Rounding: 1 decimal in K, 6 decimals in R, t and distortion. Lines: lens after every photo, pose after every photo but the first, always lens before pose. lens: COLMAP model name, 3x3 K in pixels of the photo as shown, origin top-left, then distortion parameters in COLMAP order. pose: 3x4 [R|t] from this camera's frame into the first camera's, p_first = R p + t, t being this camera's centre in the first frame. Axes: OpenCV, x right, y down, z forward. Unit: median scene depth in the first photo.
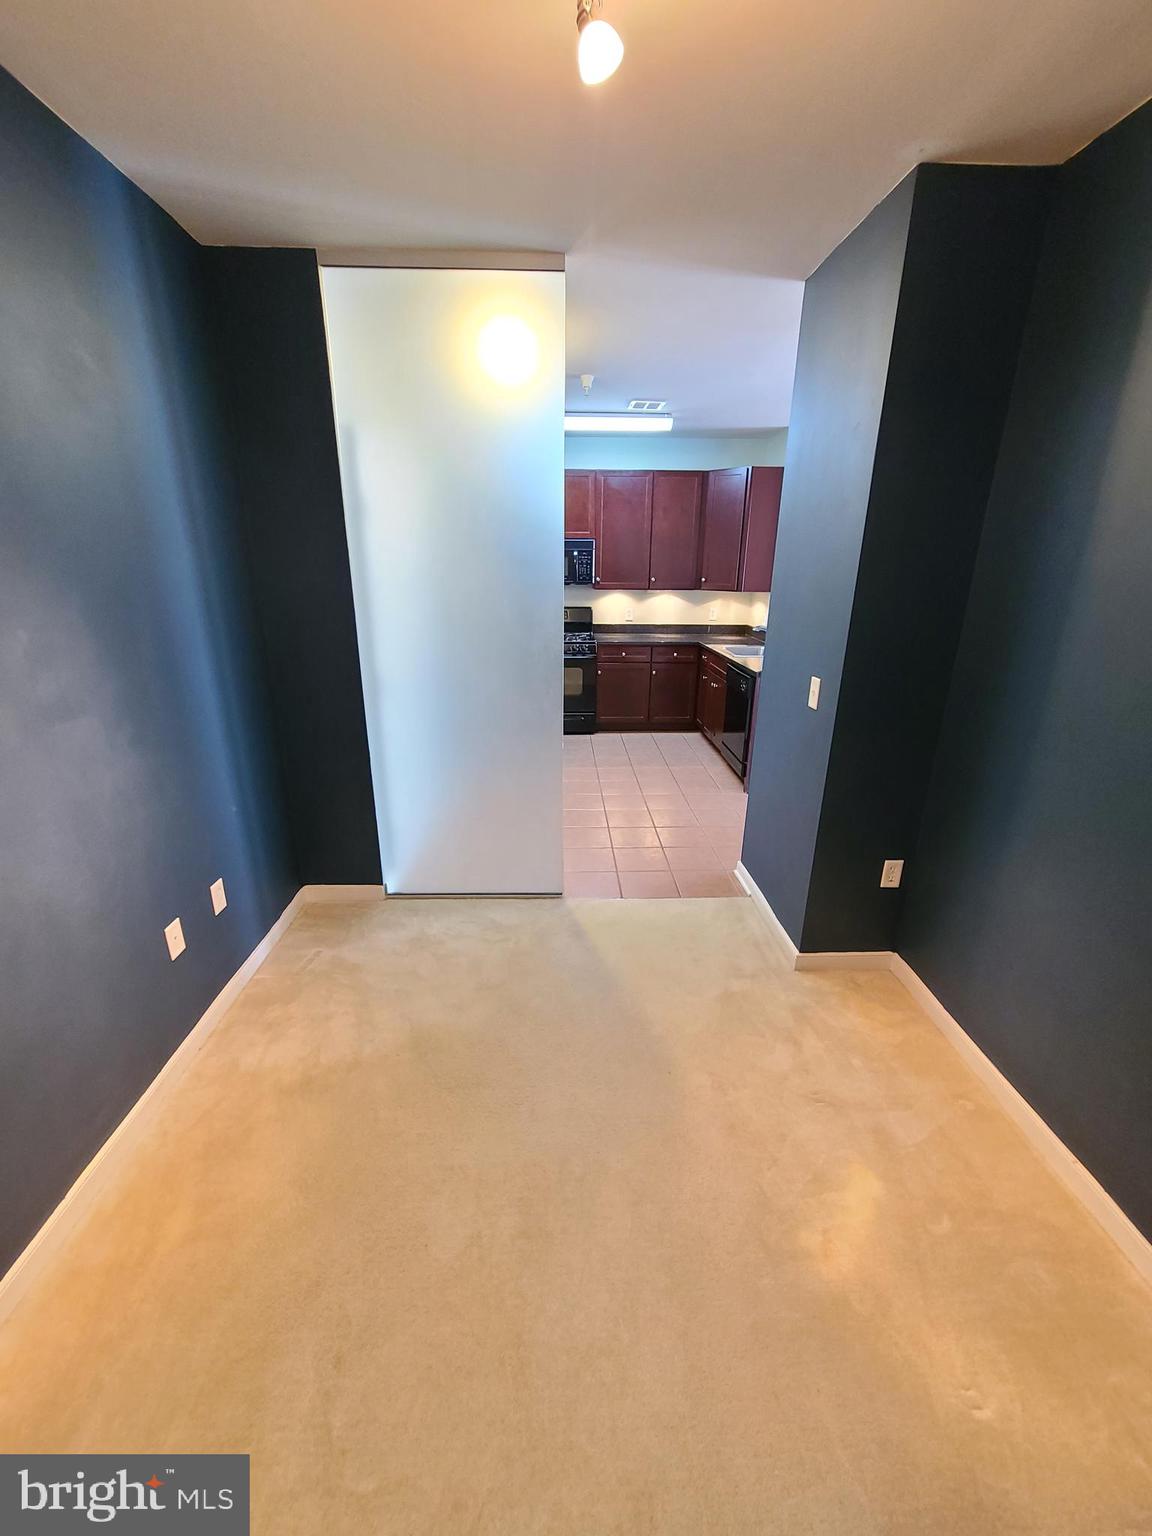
lens RADIAL K [[627.1, 0, 568.0], [0, 627.1, 782.3], [0, 0, 1]] dist [-0.002382, -0.000210]
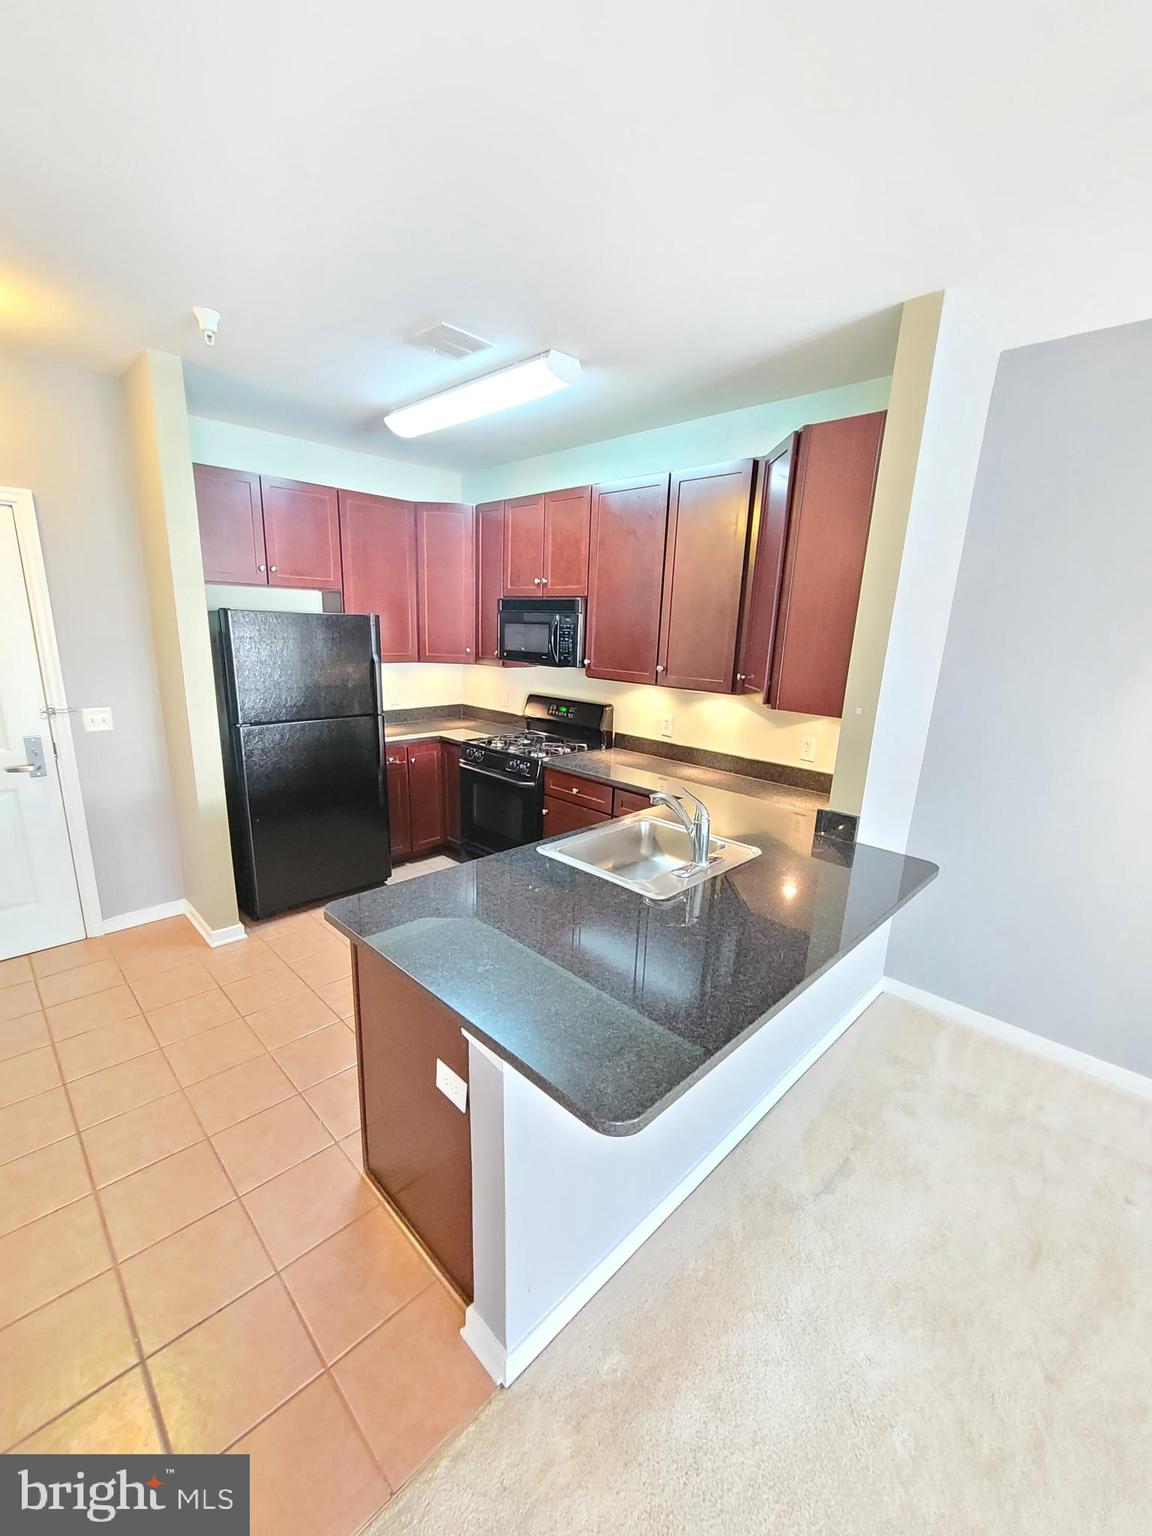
lens RADIAL K [[627.1, 0, 568.0], [0, 627.1, 782.3], [0, 0, 1]] dist [-0.002382, -0.000210]
pose [[0.687622, 0.197288, -0.698751, 0.482602], [-0.268989, 0.963116, 0.007225, -0.213786], [0.674404, 0.182988, 0.715328, 0.583134]]
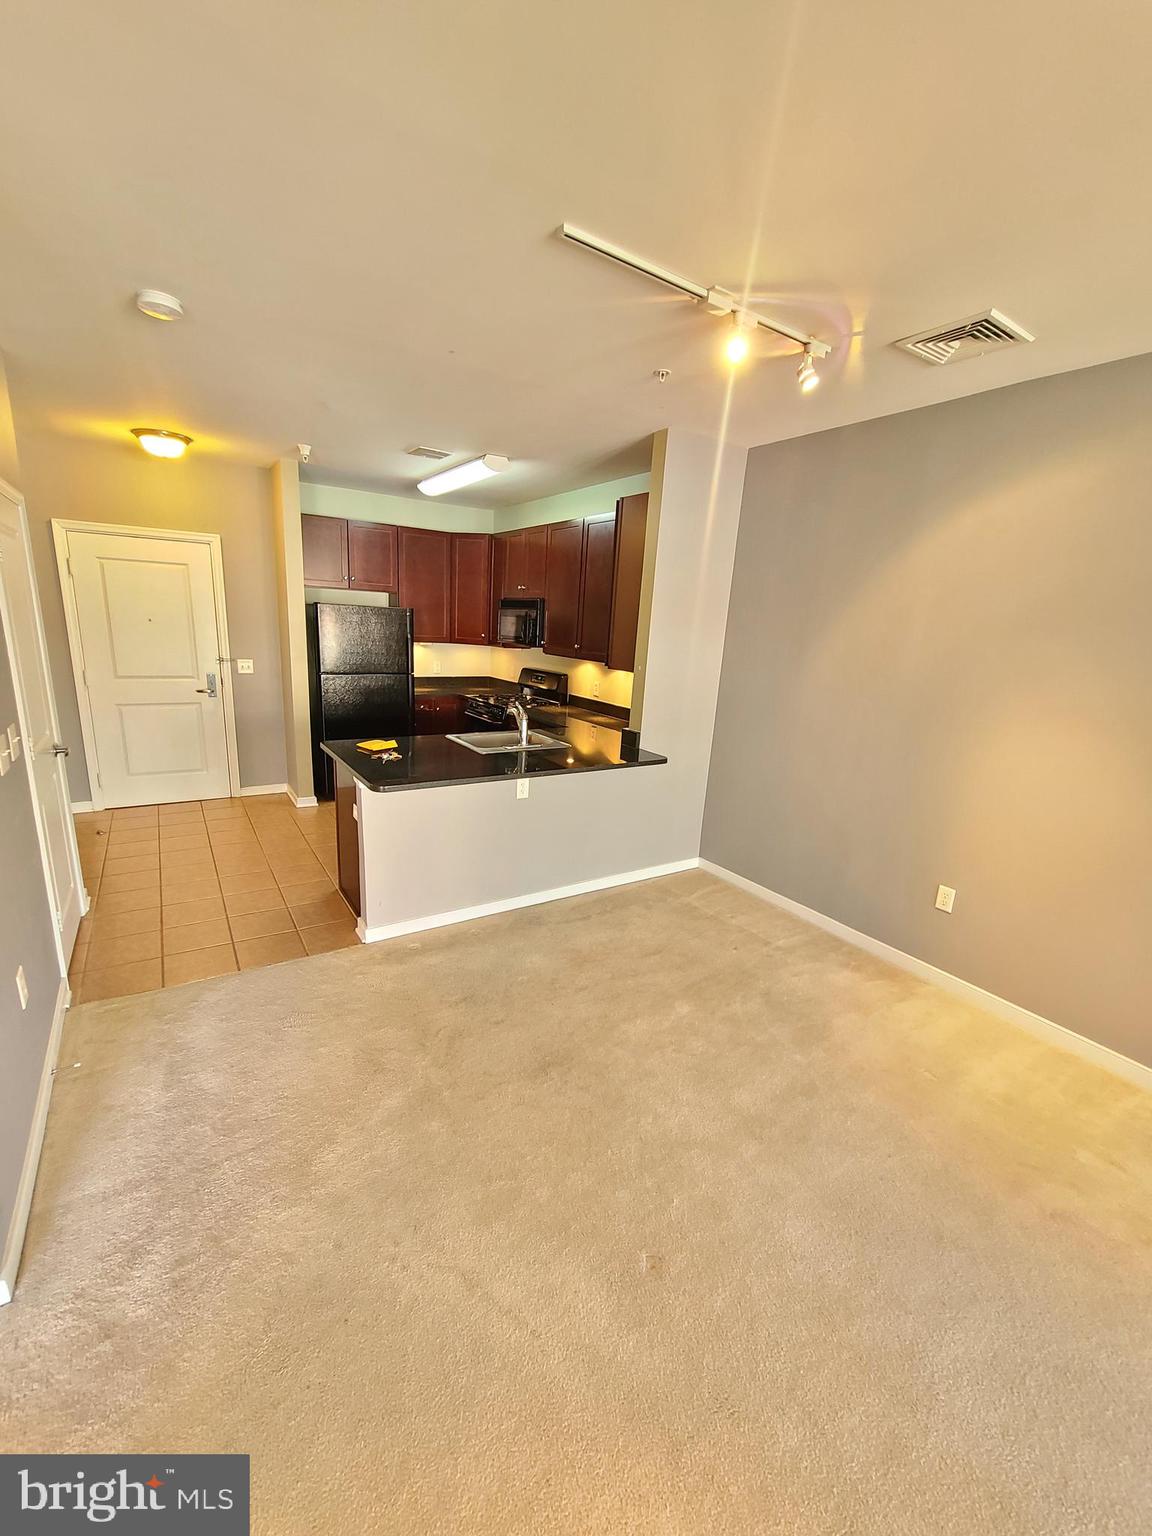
lens RADIAL K [[627.1, 0, 568.0], [0, 627.1, 782.3], [0, 0, 1]] dist [-0.002382, -0.000210]
pose [[0.521625, 0.236590, -0.819715, 0.844532], [-0.330478, 0.941806, 0.061529, -0.206412], [0.786569, 0.238803, 0.569458, 0.575623]]
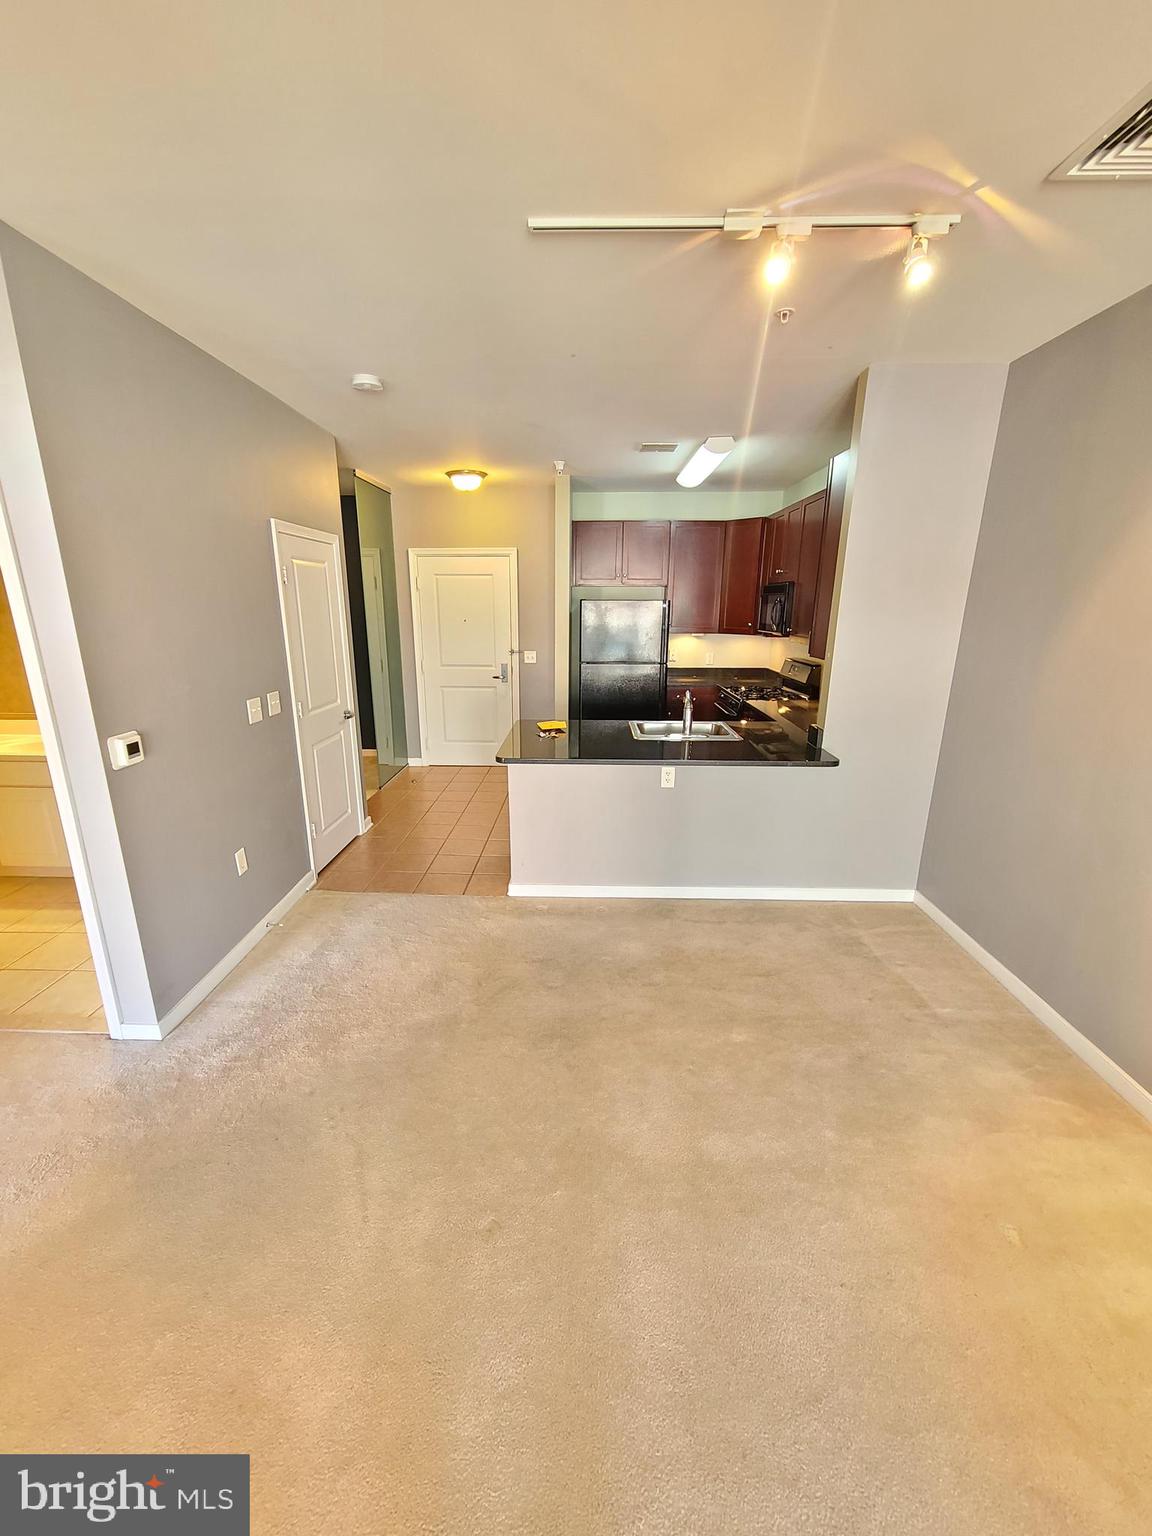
lens RADIAL K [[627.1, 0, 568.0], [0, 627.1, 782.3], [0, 0, 1]] dist [-0.002382, -0.000210]
pose [[-0.055234, 0.270008, -0.961273, 0.905576], [-0.334469, 0.902117, 0.272610, -0.274066], [0.940787, 0.336573, 0.040482, 0.770390]]
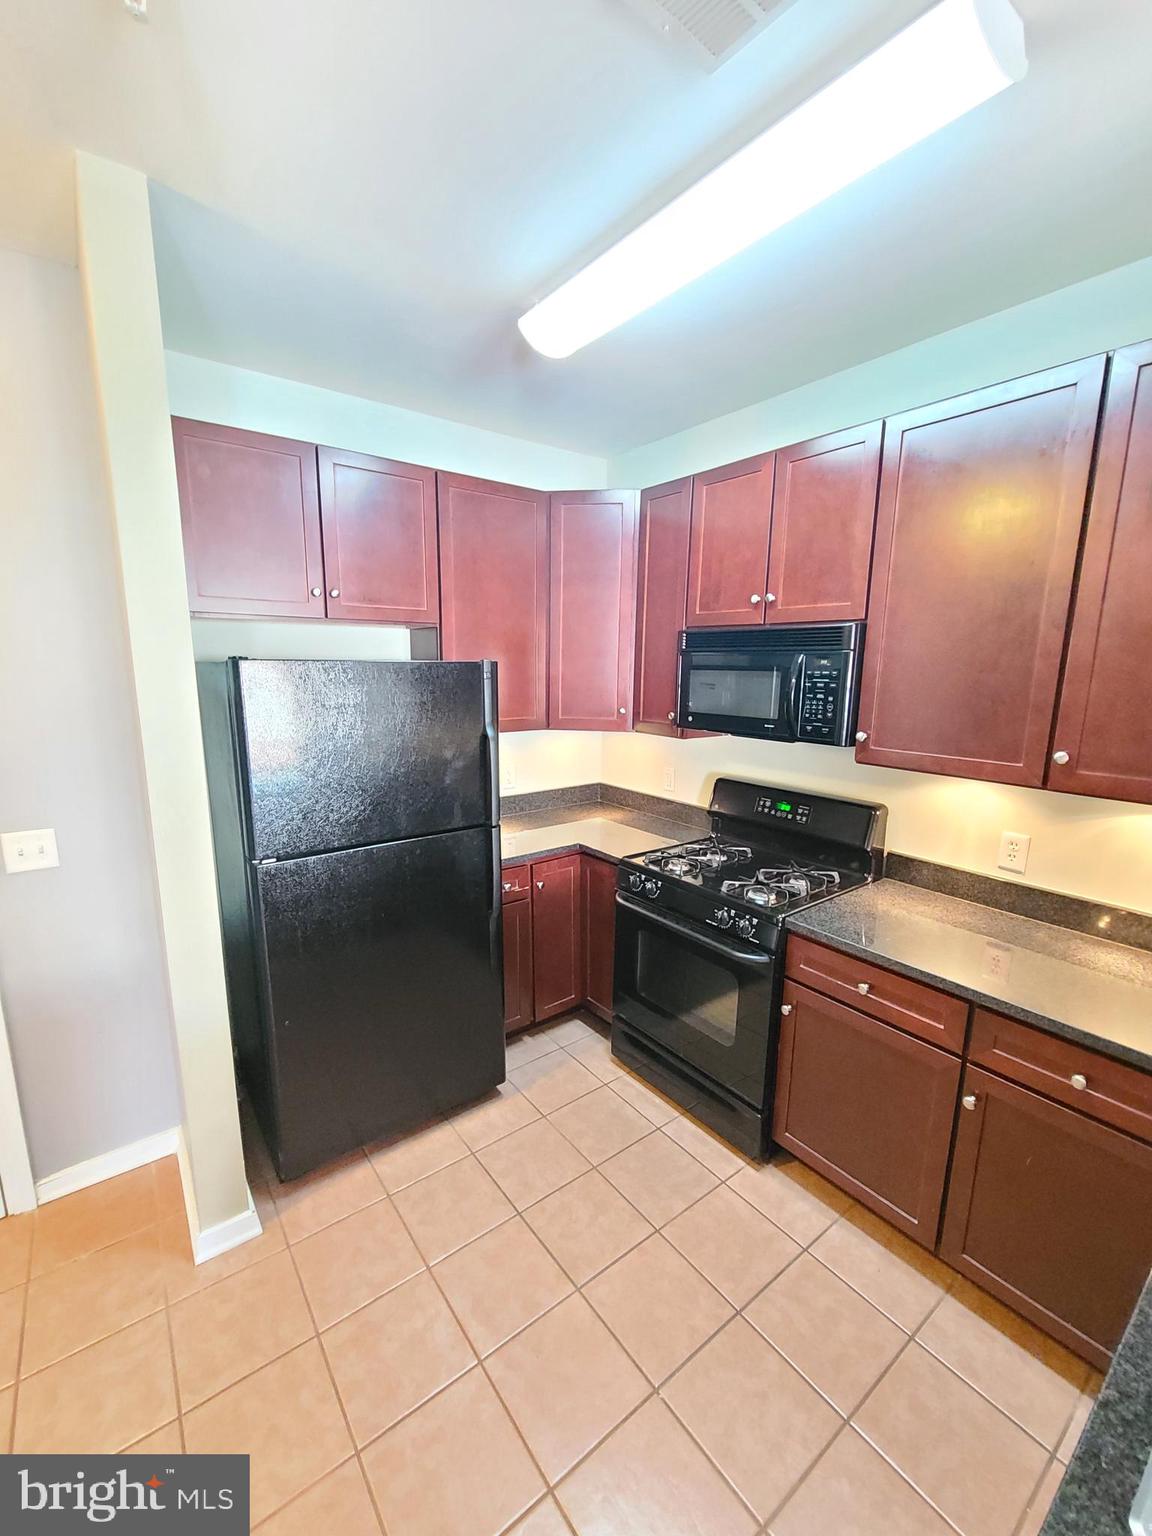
lens RADIAL K [[627.1, 0, 568.0], [0, 627.1, 782.3], [0, 0, 1]] dist [-0.002382, -0.000210]
pose [[0.582888, 0.155264, -0.797580, 0.228101], [-0.276455, 0.960910, -0.014980, -0.254362], [0.764077, 0.229227, 0.603027, 0.691209]]
